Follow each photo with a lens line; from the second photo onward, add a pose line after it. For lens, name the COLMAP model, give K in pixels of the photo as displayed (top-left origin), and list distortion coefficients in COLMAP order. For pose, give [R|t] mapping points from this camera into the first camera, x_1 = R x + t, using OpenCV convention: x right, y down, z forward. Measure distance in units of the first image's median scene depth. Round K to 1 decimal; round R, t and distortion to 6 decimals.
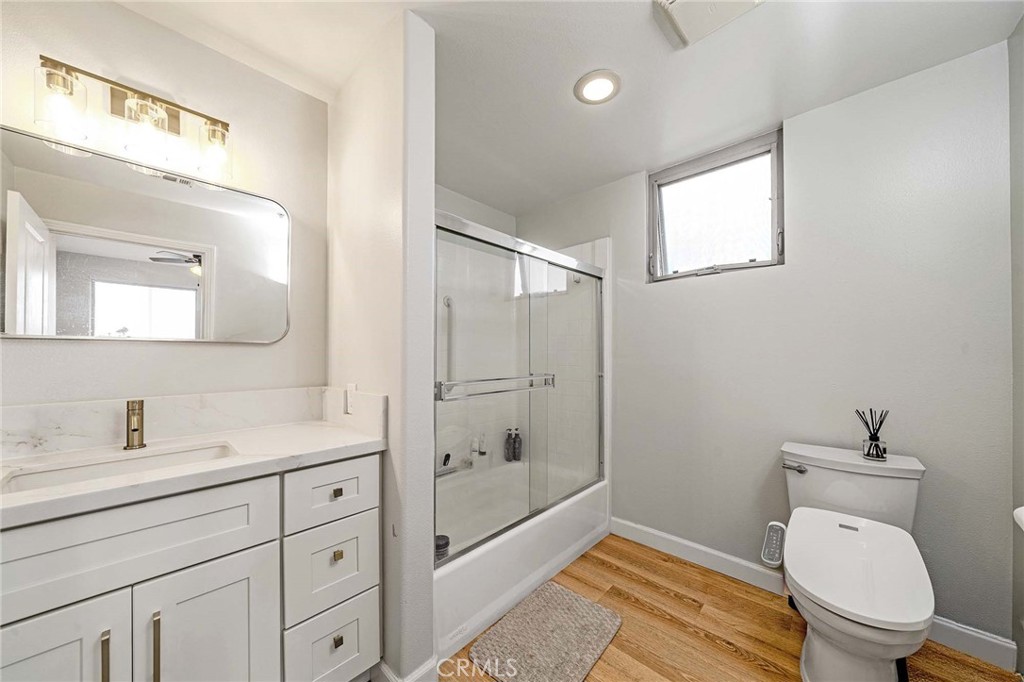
lens RADIAL K [[352.9, 0, 519.6], [0, 352.9, 344.9], [0, 0, 1]] dist [-0.003959, -0.000302]
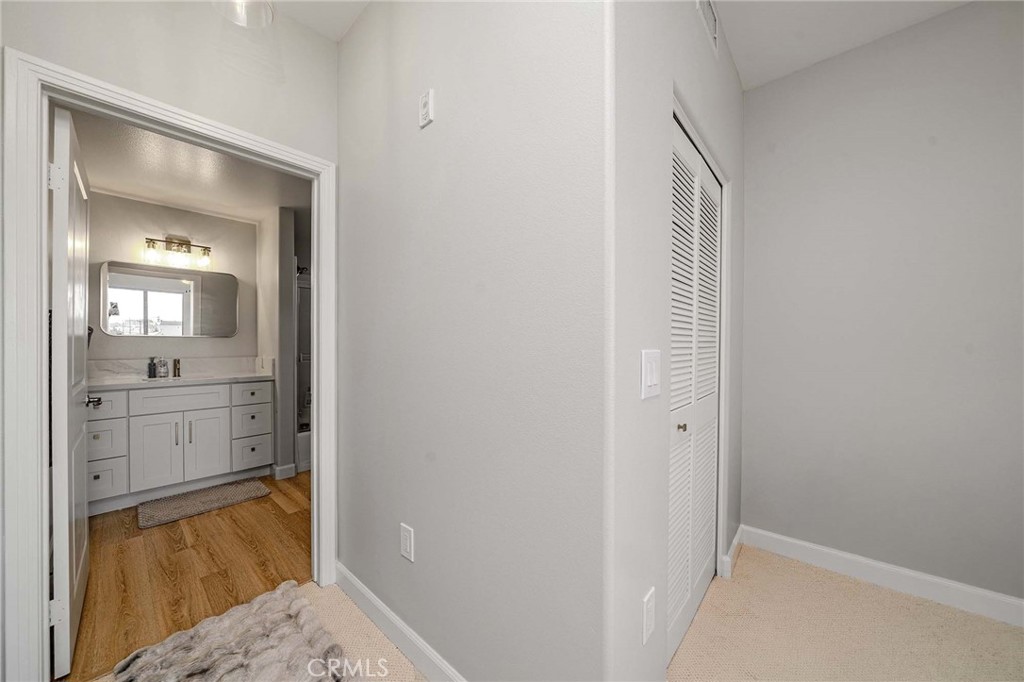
lens RADIAL K [[352.9, 0, 504.7], [0, 352.9, 344.6], [0, 0, 1]] dist [-0.003959, -0.000302]
pose [[0.999905, 0.008128, 0.011125, 1.270539], [-0.008401, 0.999660, 0.024687, -0.032807], [-0.010920, -0.024778, 0.999633, -1.576939]]
